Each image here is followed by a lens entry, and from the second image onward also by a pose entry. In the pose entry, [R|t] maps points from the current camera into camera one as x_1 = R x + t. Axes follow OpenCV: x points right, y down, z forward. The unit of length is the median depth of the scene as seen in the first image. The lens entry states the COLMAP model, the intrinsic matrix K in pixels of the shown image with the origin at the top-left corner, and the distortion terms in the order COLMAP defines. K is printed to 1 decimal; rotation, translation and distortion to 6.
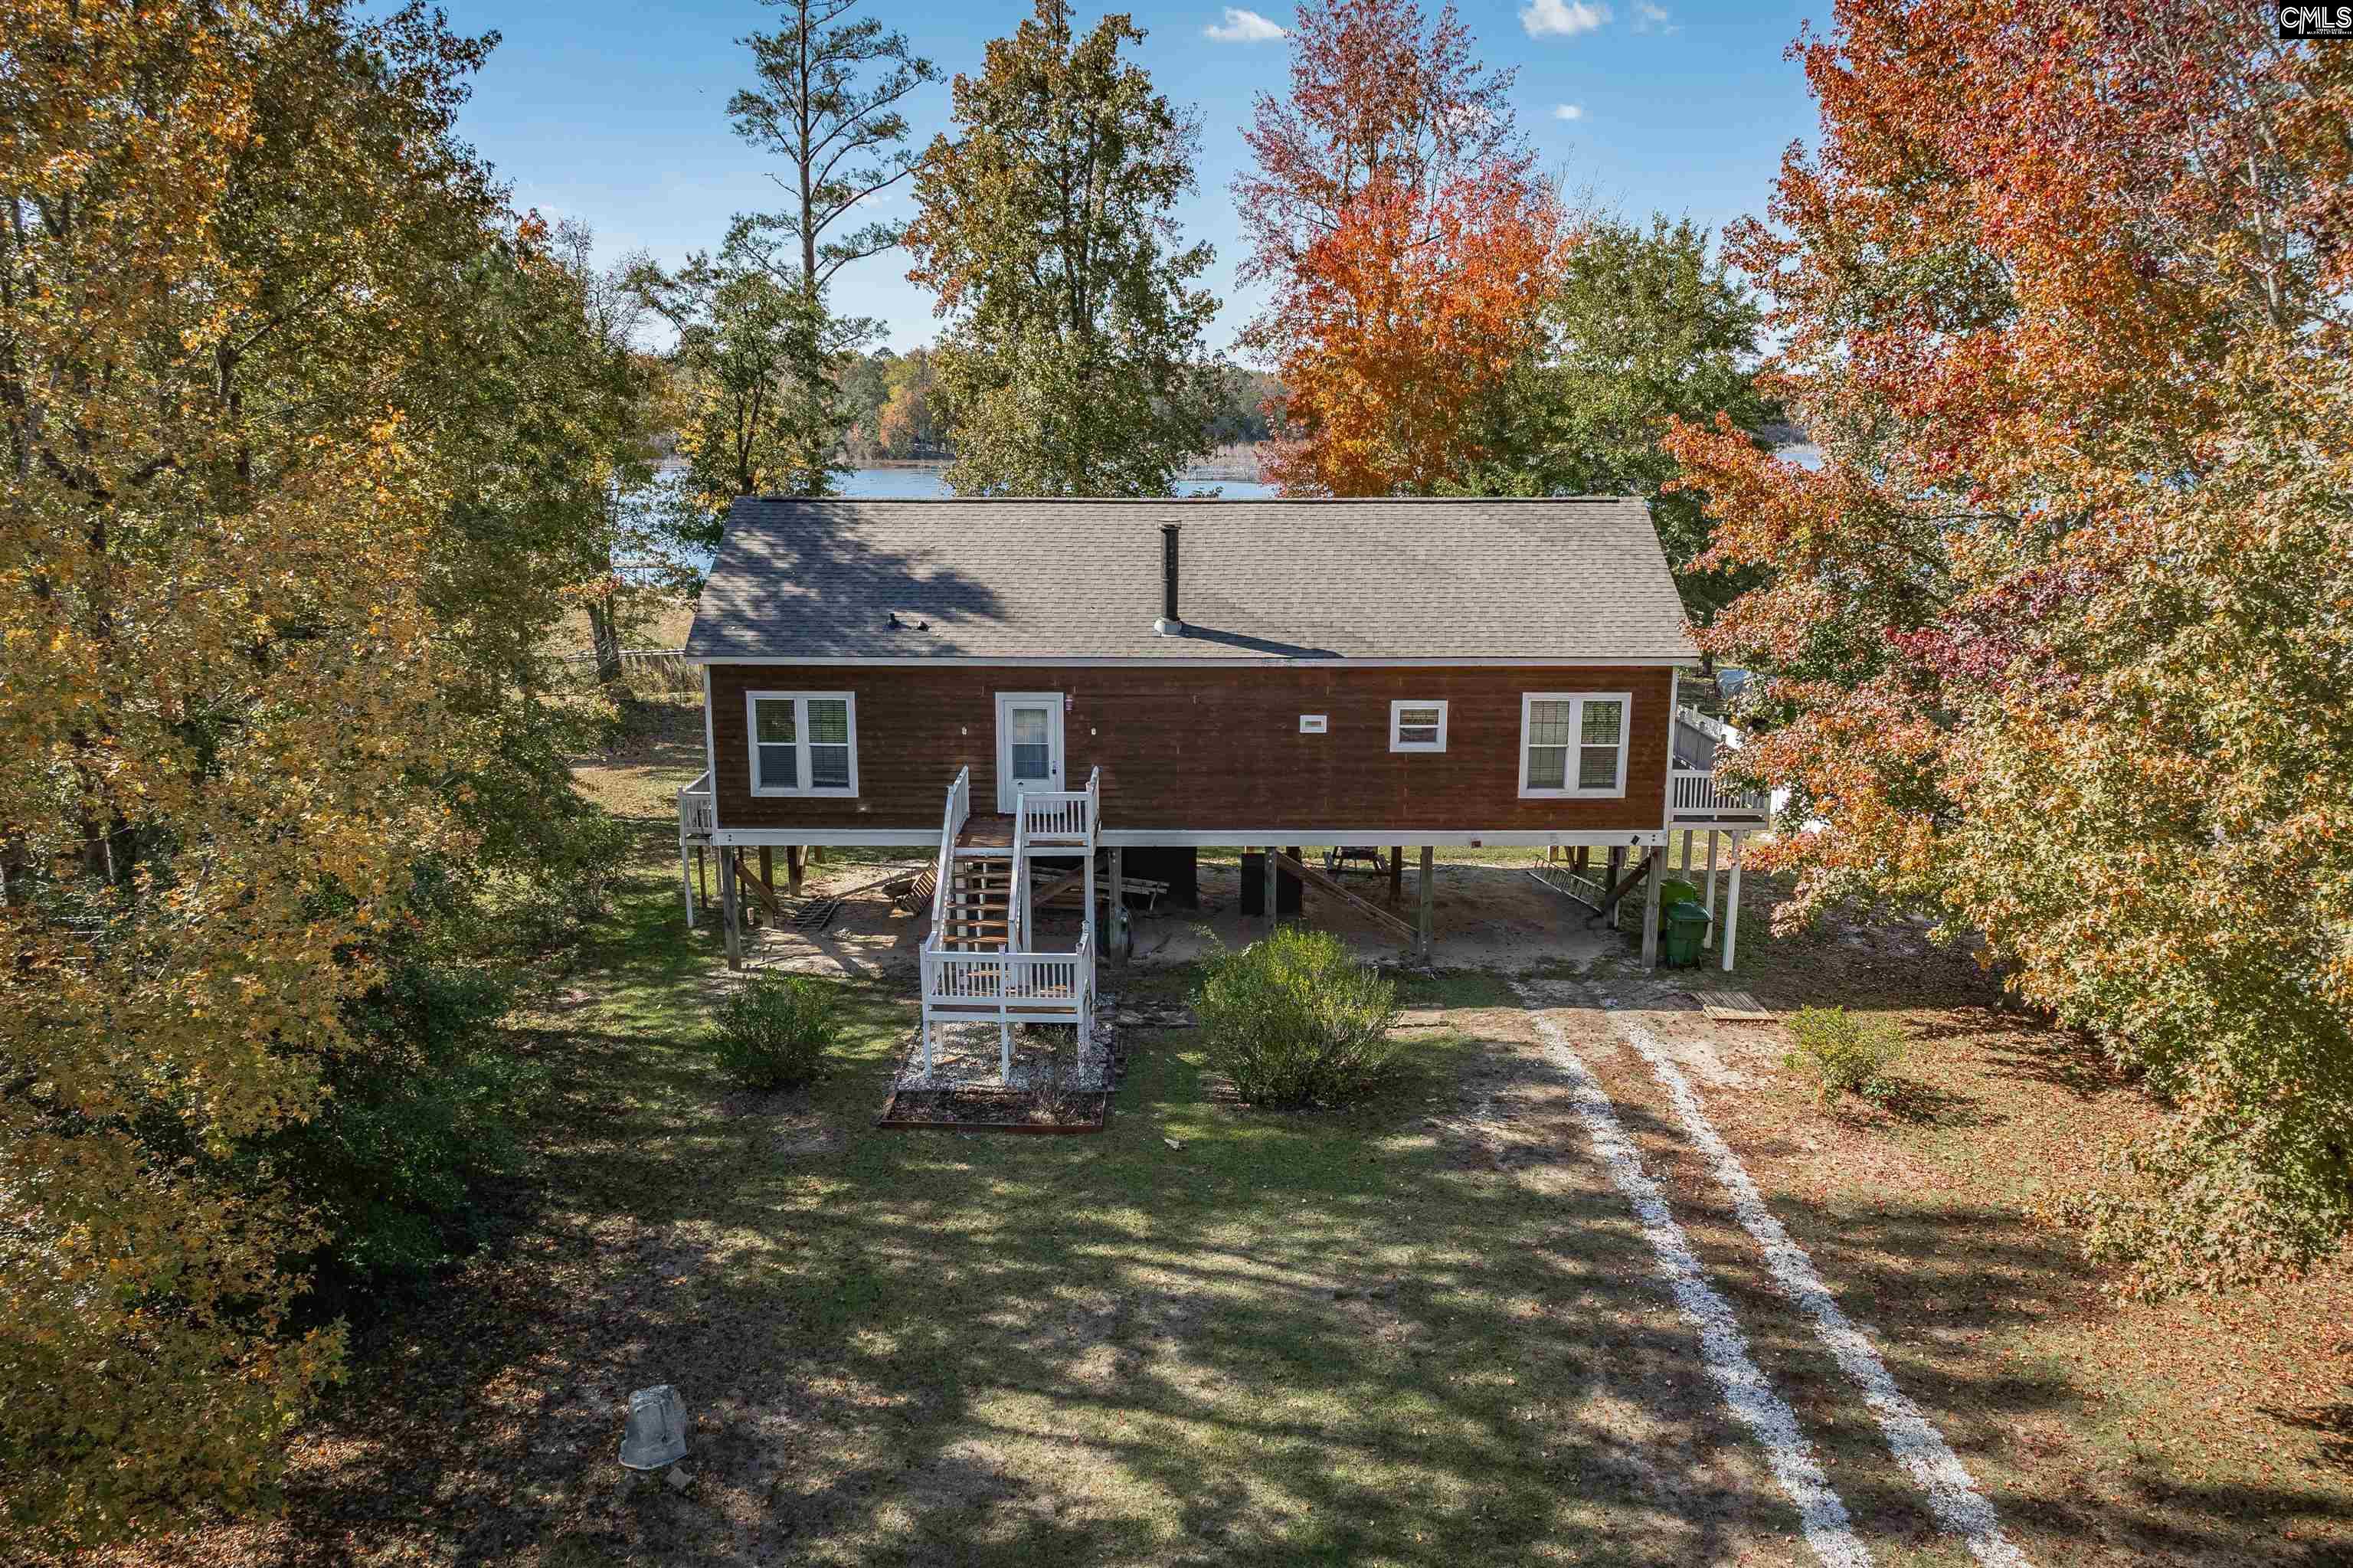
lens RADIAL K [[1641.5, 0, 1166.1], [0, 1641.5, 738.2], [0, 0, 1]] dist [-0.041271, 0.001826]
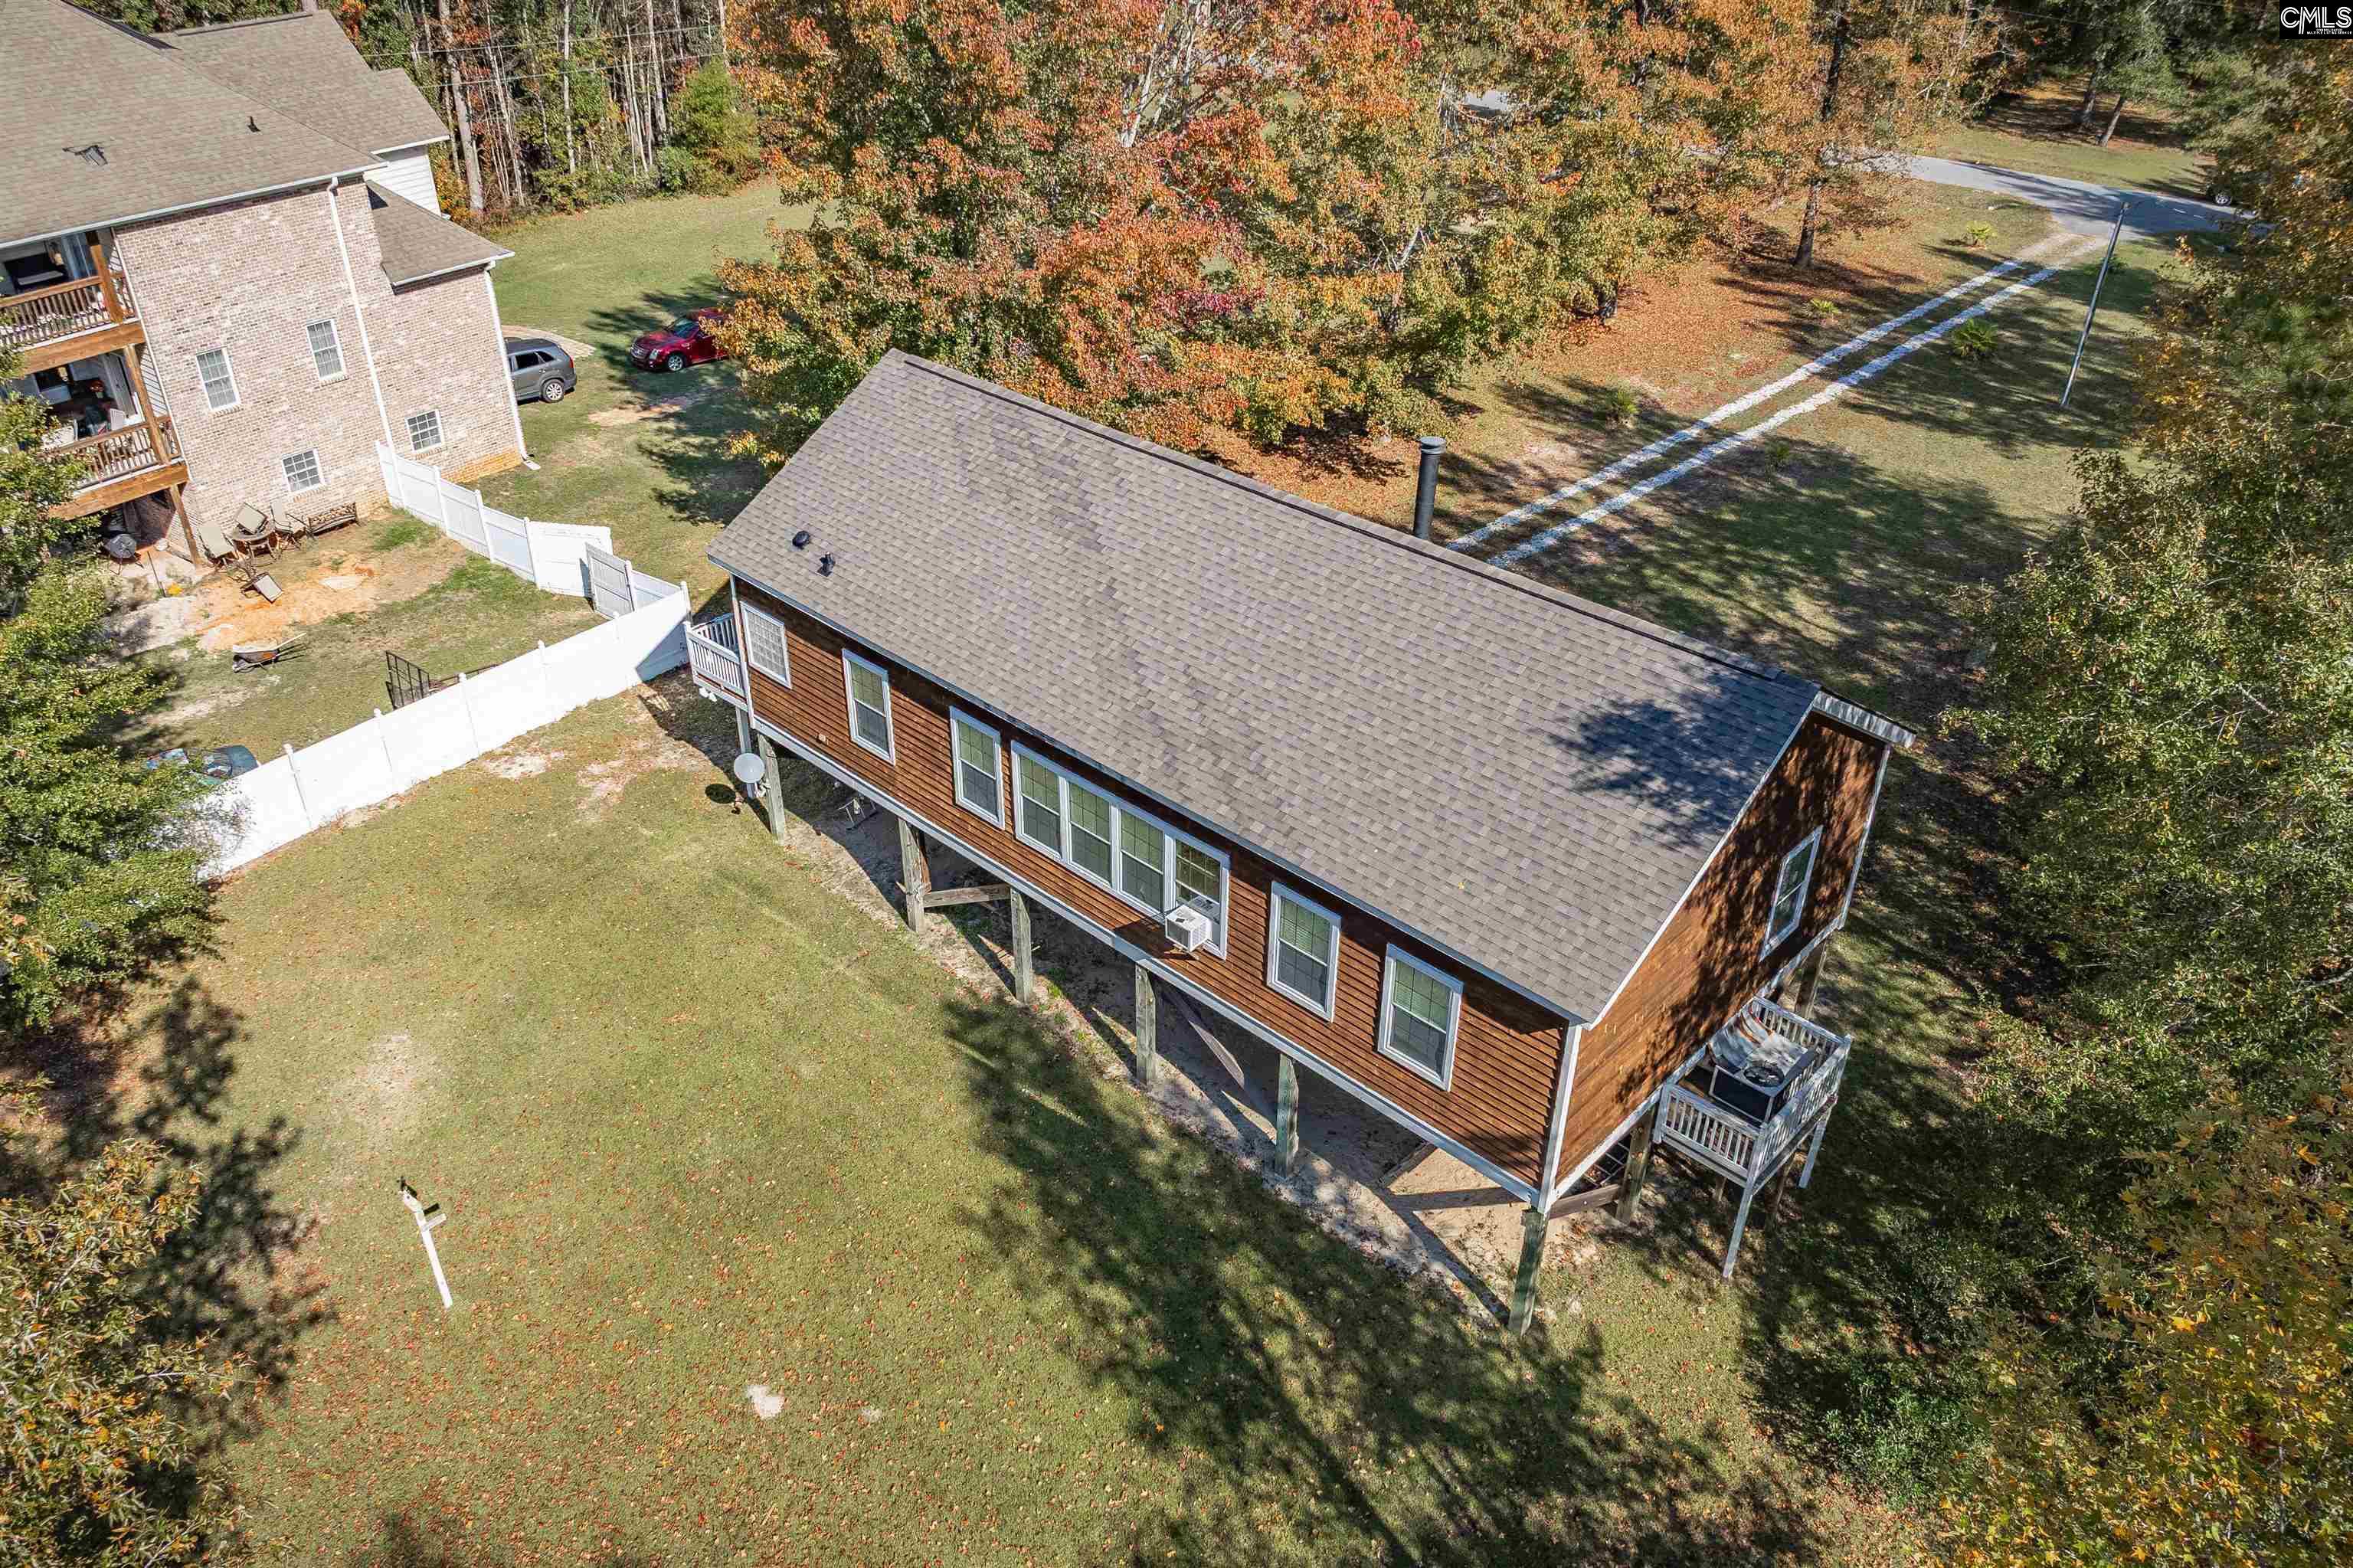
lens RADIAL K [[1713.7, 0, 1176.5], [0, 1713.7, 784.0], [0, 0, 1]] dist [-0.047849, -0.000765]
pose [[-0.720265, -0.377594, 0.581929, -0.519475], [0.126048, 0.753676, 0.645047, -0.617851], [-0.682152, 0.537955, -0.495251, 1.654851]]
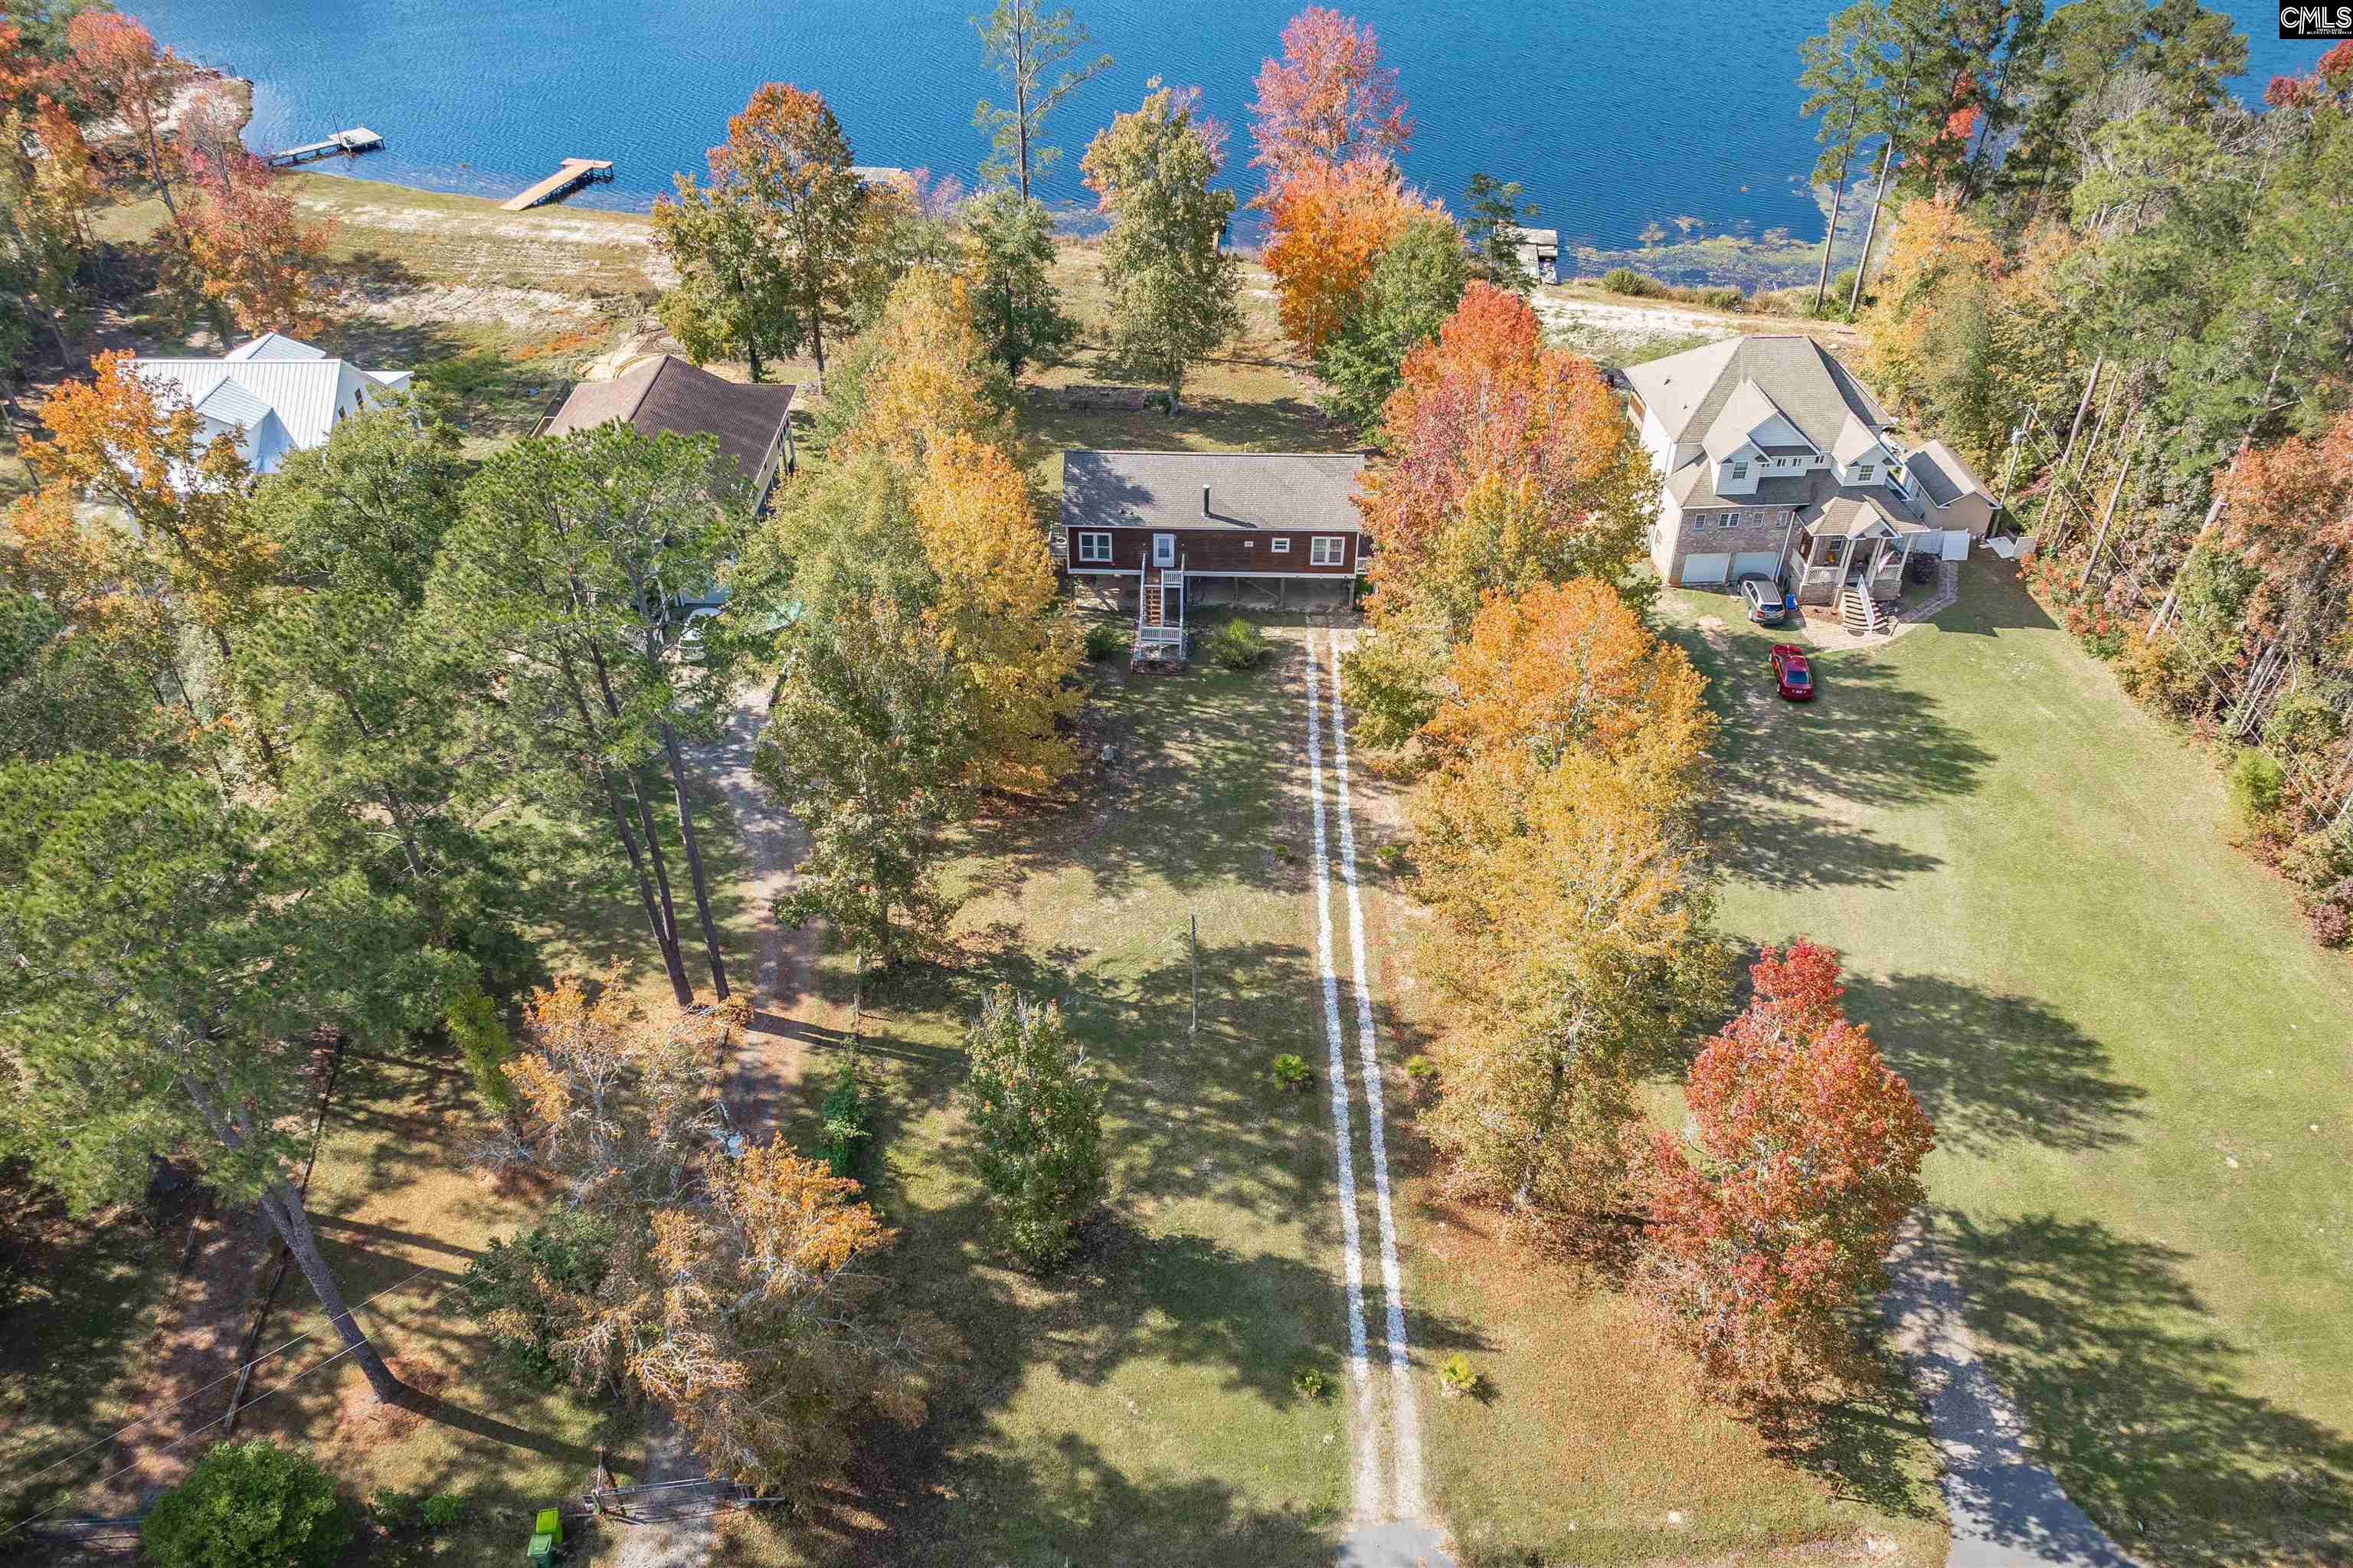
lens RADIAL K [[1605.9, 0, 1170.8], [0, 1605.9, 712.6], [0, 0, 1]] dist [-0.026579, -0.001175]
pose [[0.999544, 0.020254, -0.022389, 0.011156], [-0.008944, 0.906951, 0.421141, -1.056355], [0.028836, -0.420749, 0.906719, -2.078332]]
